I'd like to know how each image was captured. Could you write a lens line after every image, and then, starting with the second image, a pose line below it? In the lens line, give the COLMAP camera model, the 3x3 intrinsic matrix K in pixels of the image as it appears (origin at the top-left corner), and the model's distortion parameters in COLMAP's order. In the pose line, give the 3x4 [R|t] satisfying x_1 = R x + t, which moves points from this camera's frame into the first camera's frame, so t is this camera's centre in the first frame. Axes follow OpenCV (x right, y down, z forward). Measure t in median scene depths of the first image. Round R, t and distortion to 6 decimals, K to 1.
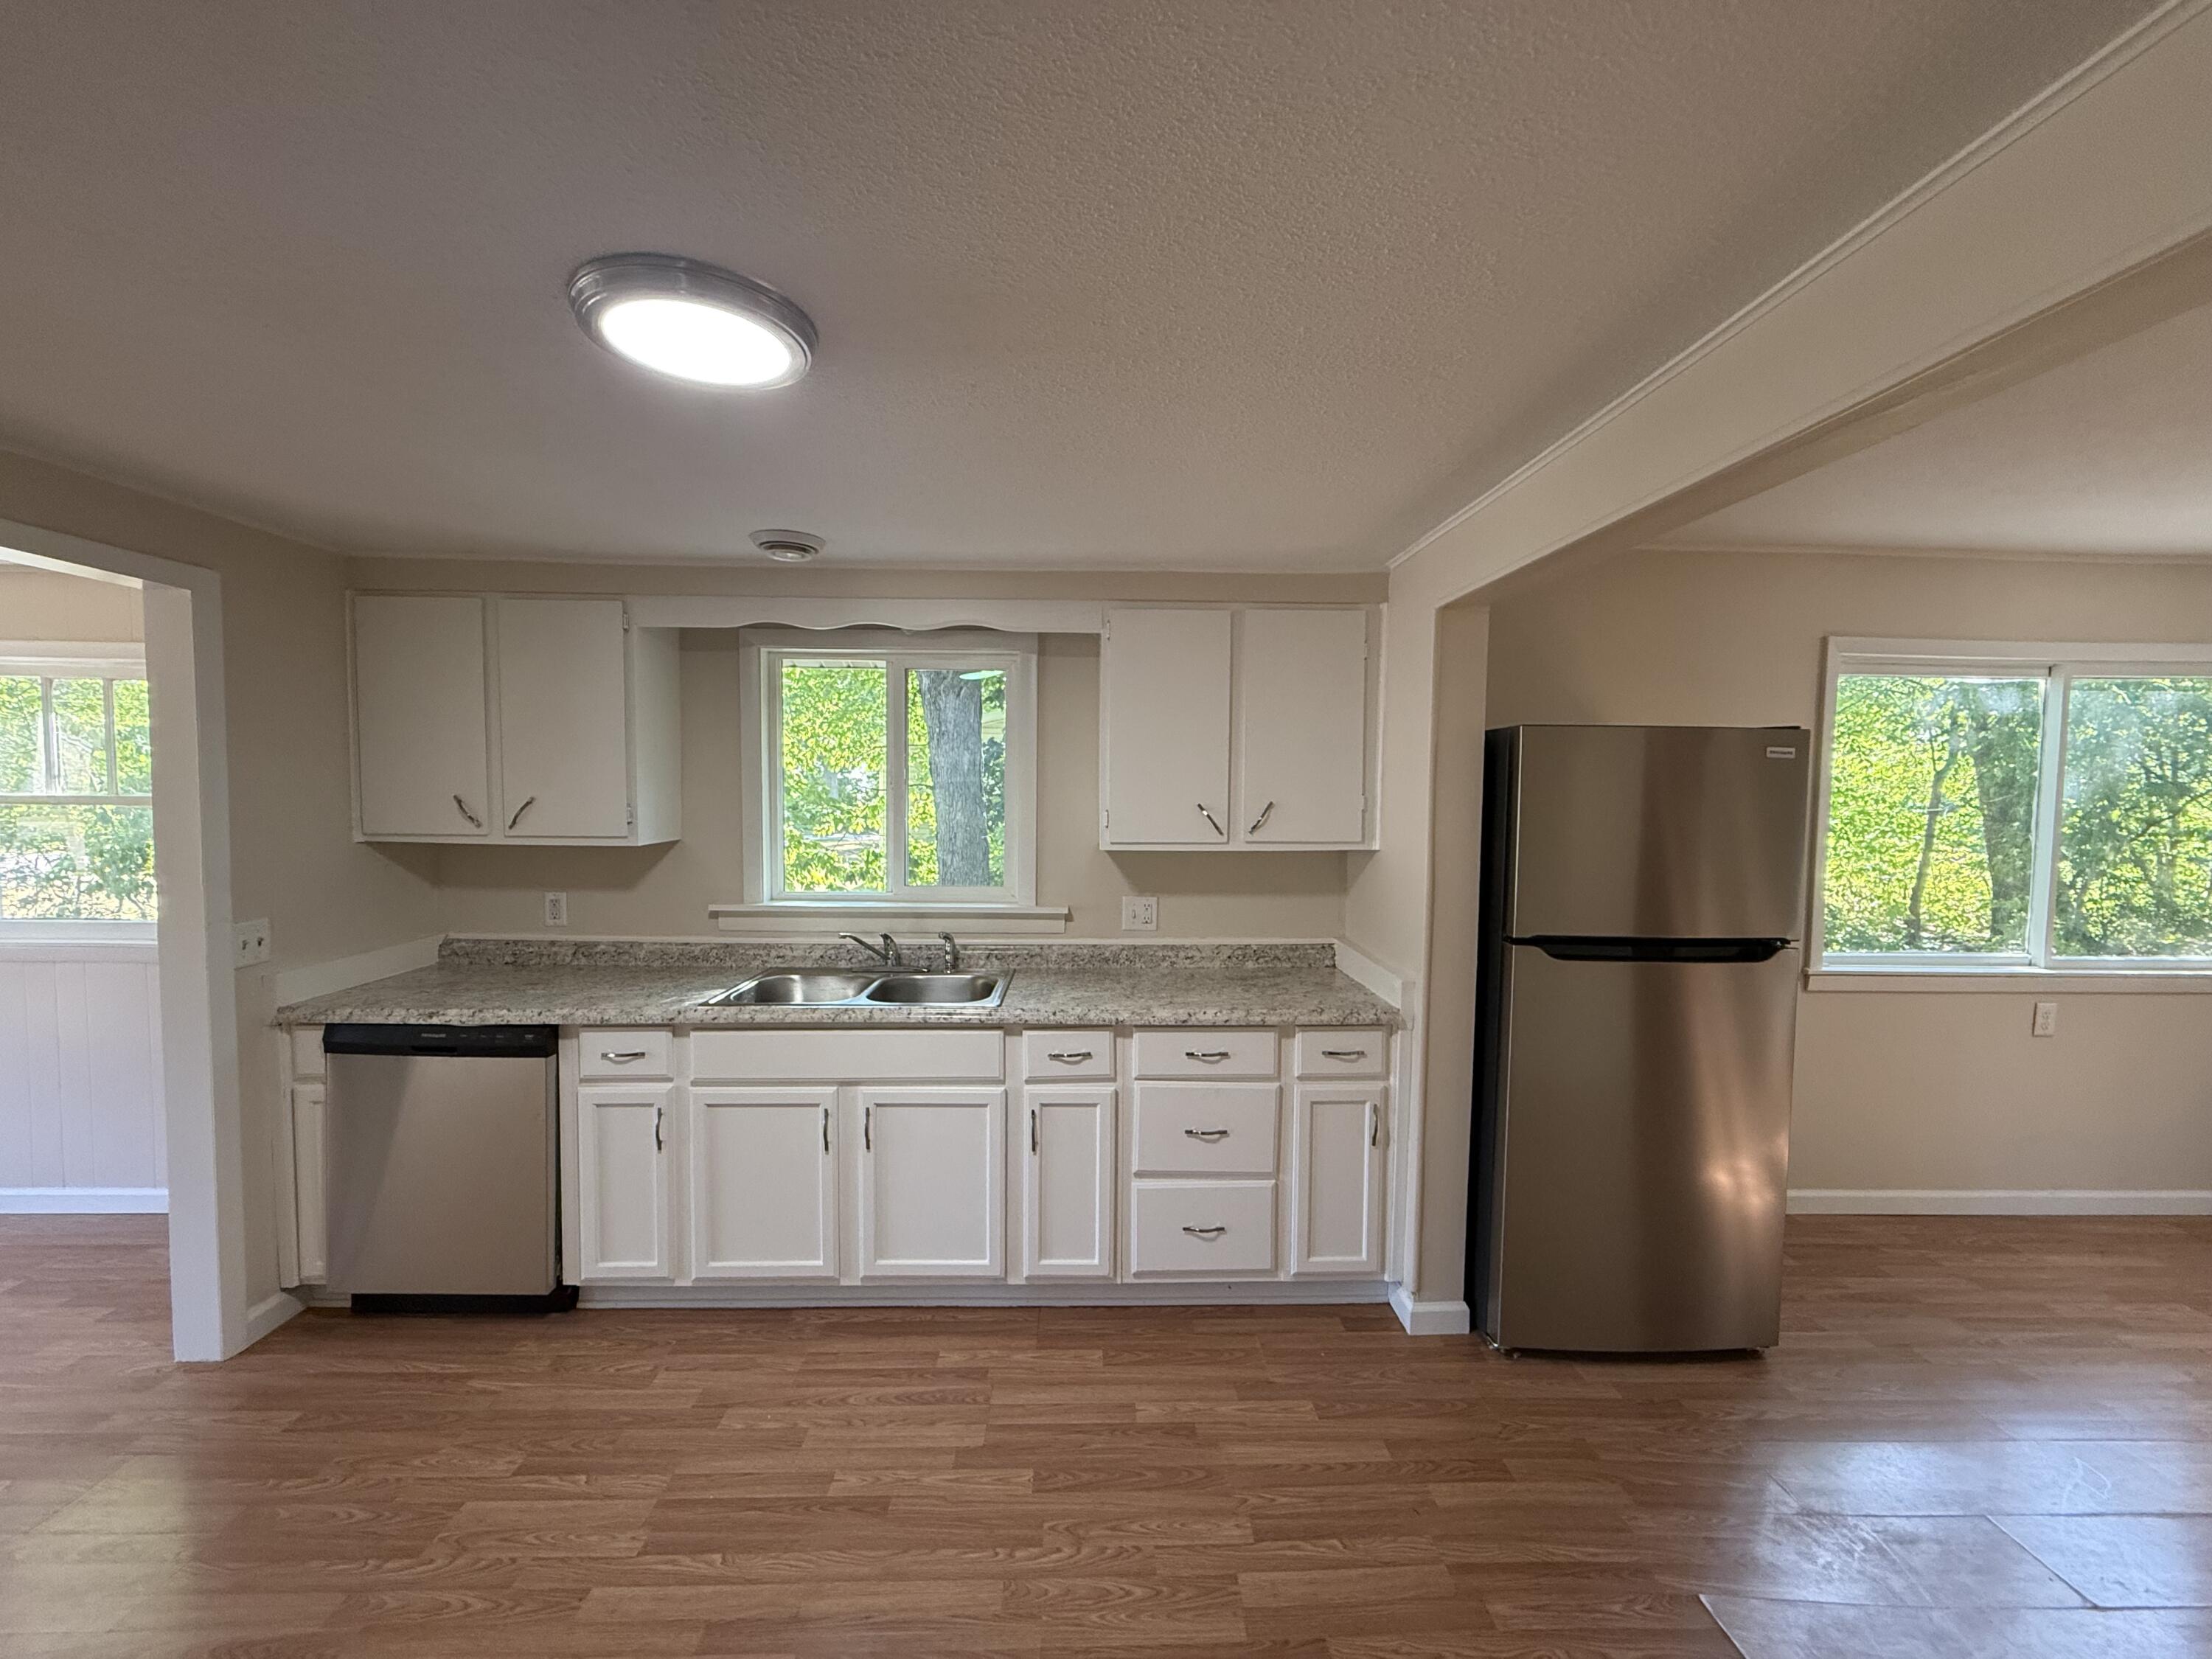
lens RADIAL K [[879.4, 0, 1101.6], [0, 879.4, 830.3], [0, 0, 1]] dist [0.000747, 0.000041]
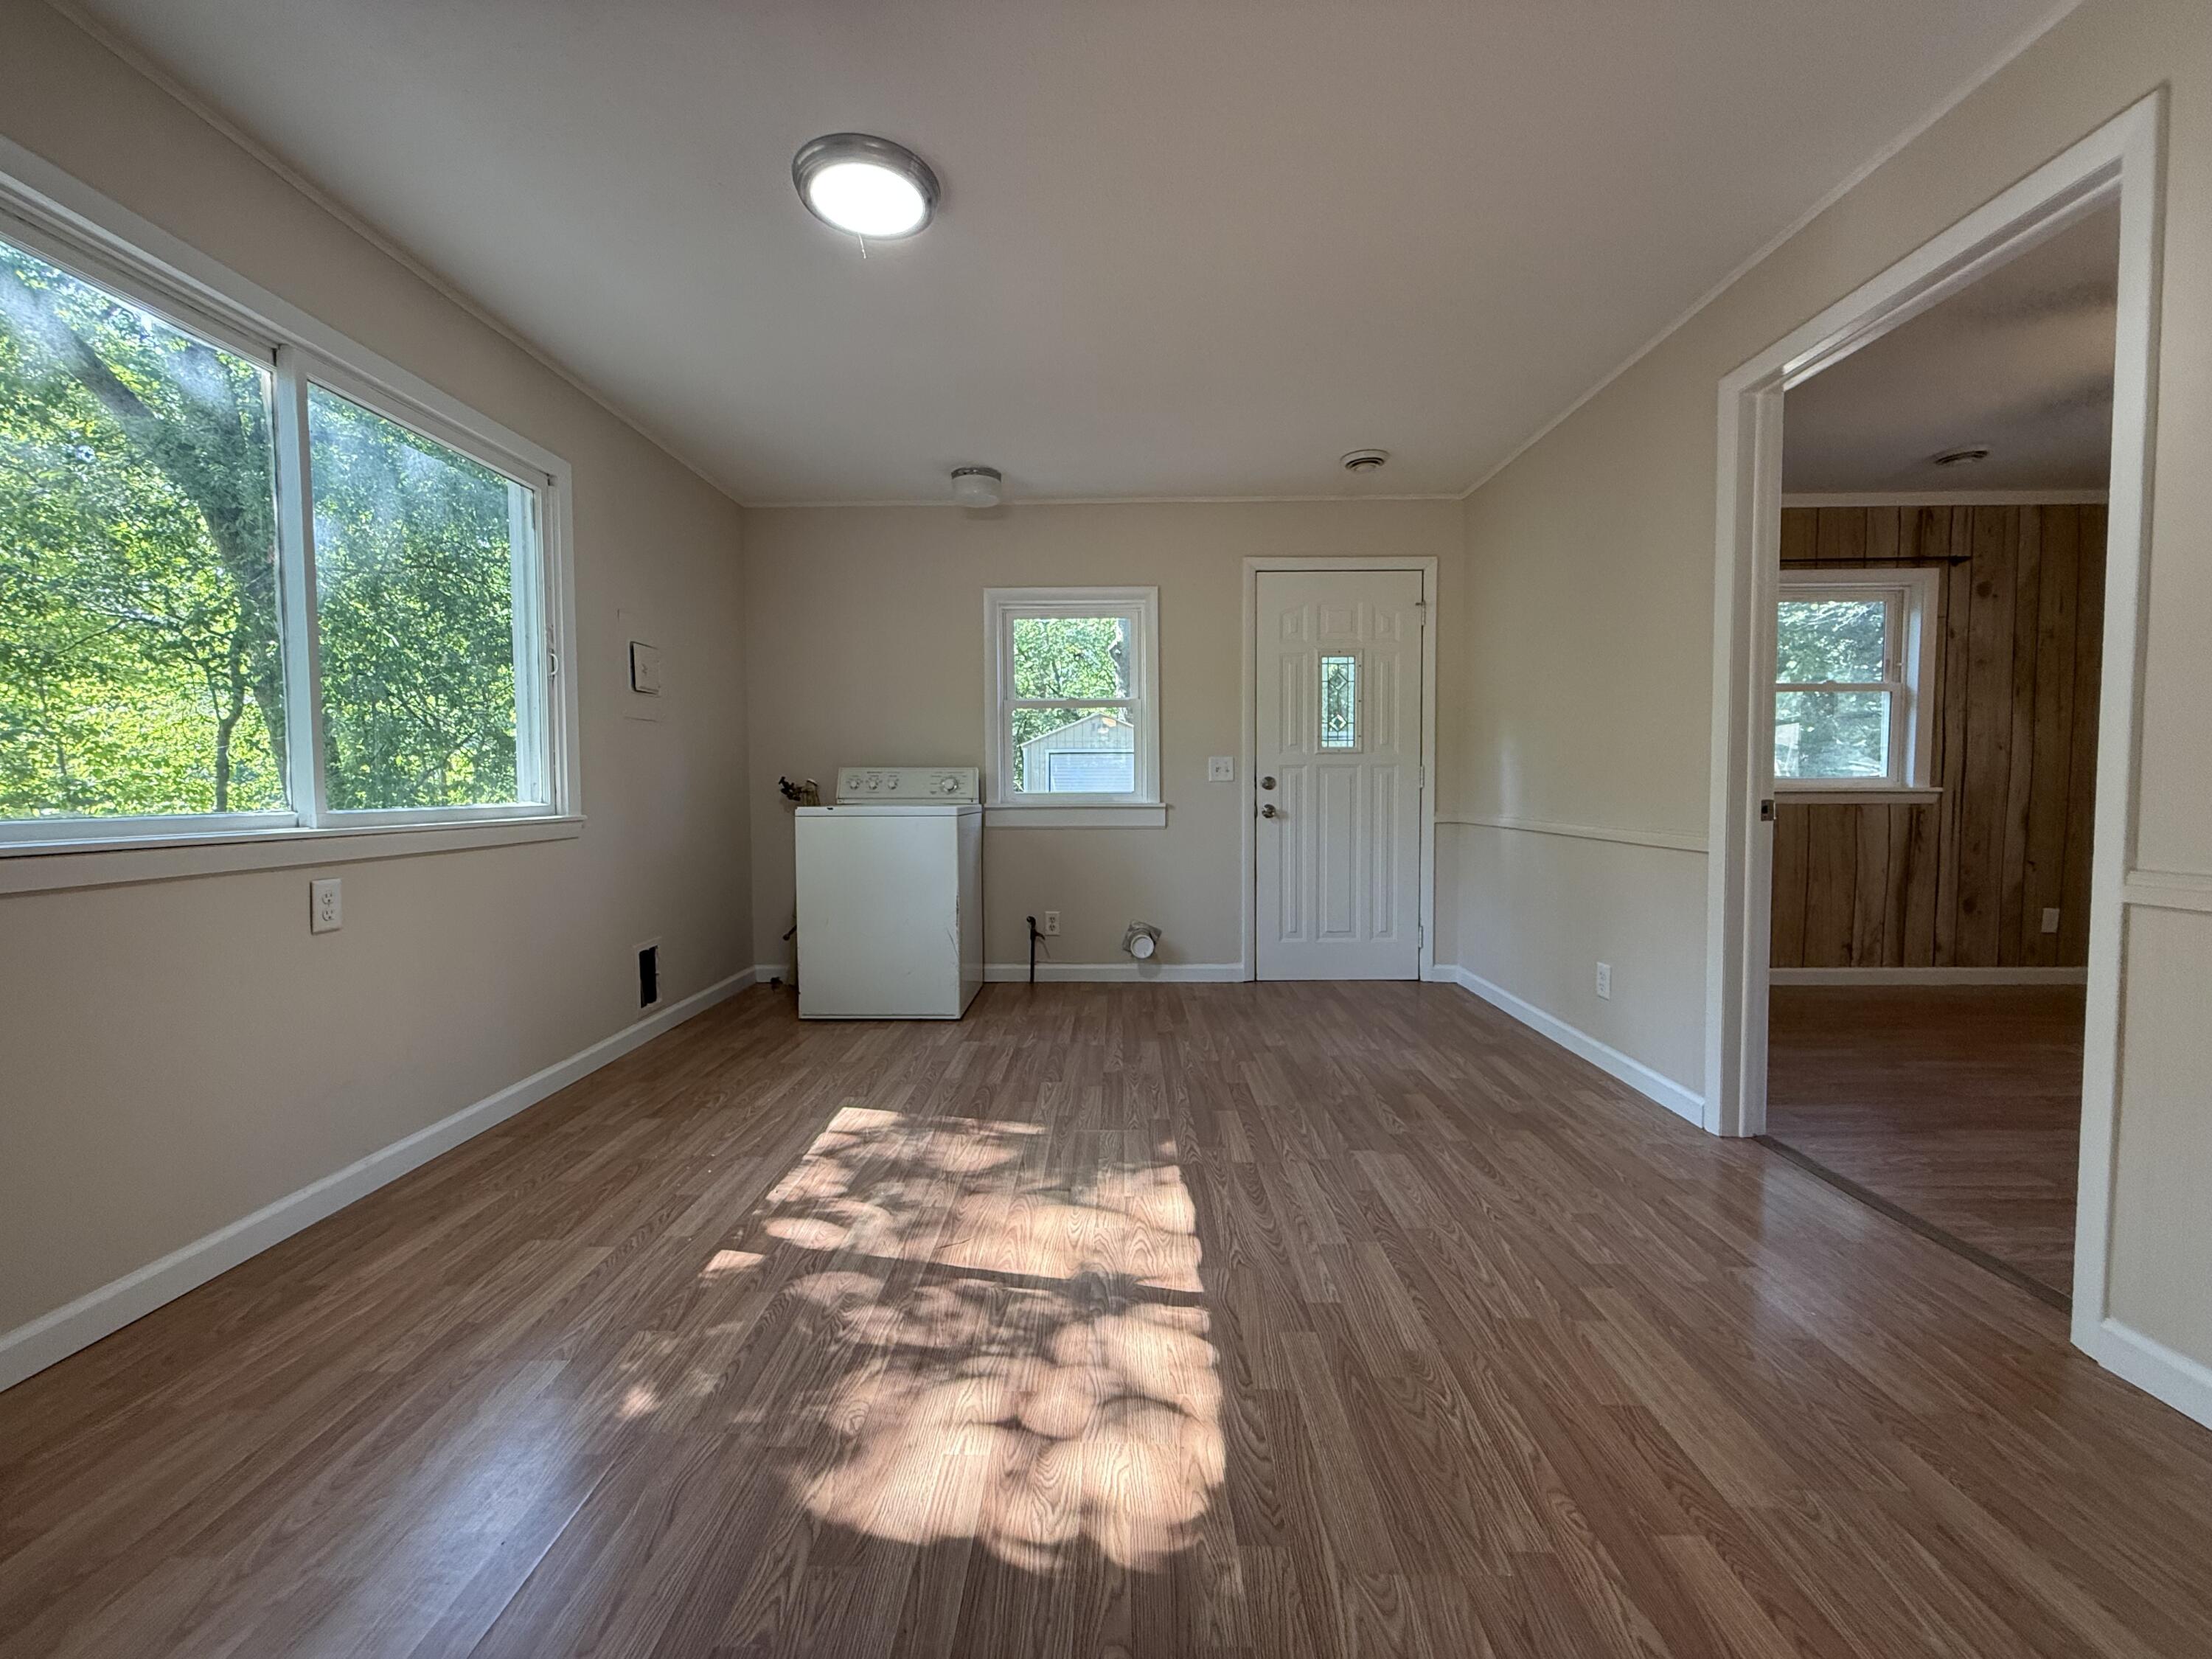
lens RADIAL K [[880.5, 0, 1101.3], [0, 880.5, 827.6], [0, 0, 1]] dist [-0.001335, -0.000227]
pose [[0.043051, -0.059689, 0.997288, 0.589929], [0.059392, 0.996601, 0.057084, 0.200703], [-0.997306, 0.056773, 0.046450, 0.517158]]
